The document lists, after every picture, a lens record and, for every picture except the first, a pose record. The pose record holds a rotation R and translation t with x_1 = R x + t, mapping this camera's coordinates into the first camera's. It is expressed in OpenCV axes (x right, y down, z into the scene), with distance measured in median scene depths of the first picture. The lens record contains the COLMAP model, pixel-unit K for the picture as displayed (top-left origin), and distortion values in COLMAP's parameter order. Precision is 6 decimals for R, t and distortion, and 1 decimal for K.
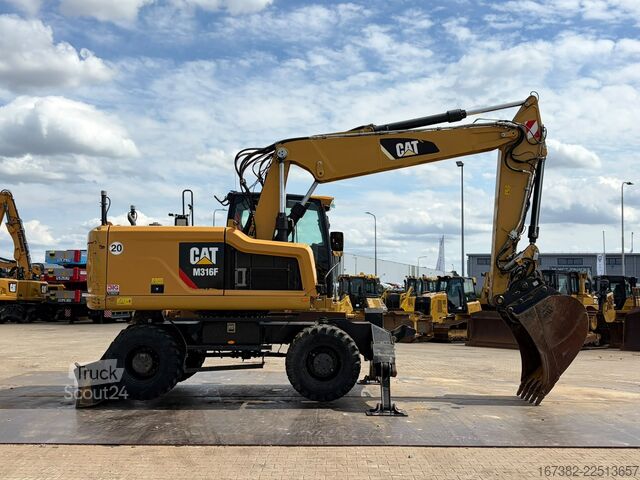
lens RADIAL K [[783.9, 0, 333.4], [0, 783.9, 239.7], [0, 0, 1]] dist [0.099681, 0.005143]
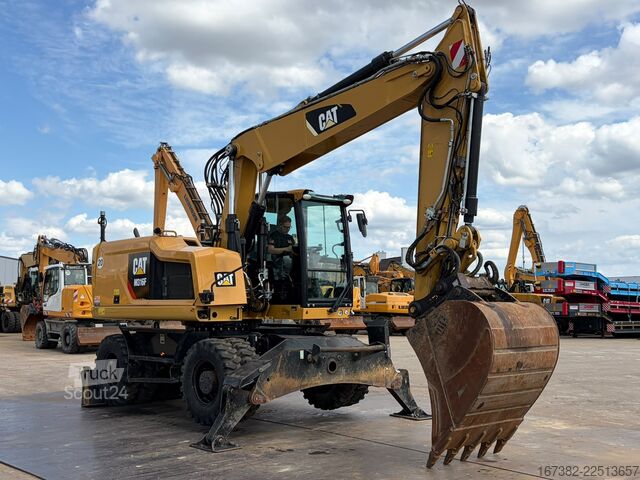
lens RADIAL K [[776.5, 0, 303.3], [0, 776.5, 247.5], [0, 0, 1]] dist [0.130454, -0.027112]
pose [[0.652624, -0.063373, -0.755027, 0.663168], [0.057021, 0.997778, -0.034461, 0.039383], [0.755533, -0.020562, 0.654788, 0.463940]]
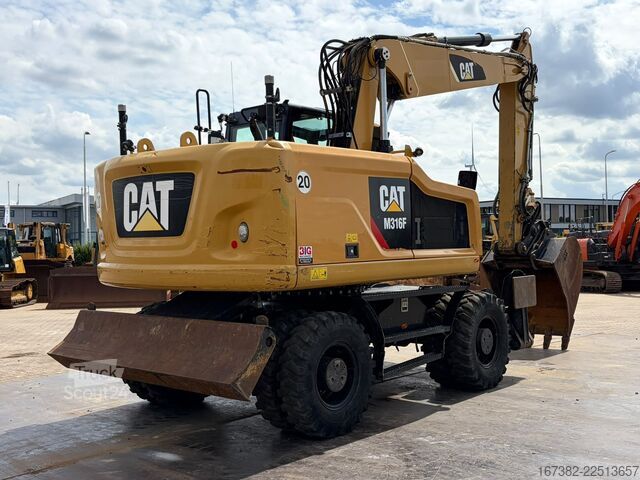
lens RADIAL K [[776.5, 0, 303.3], [0, 776.5, 247.5], [0, 0, 1]] dist [0.130454, -0.027112]
pose [[0.677290, -0.029327, 0.735131, -0.632366], [-0.025196, 0.997694, 0.063015, 0.020305], [-0.735284, -0.061202, 0.674990, 0.564618]]
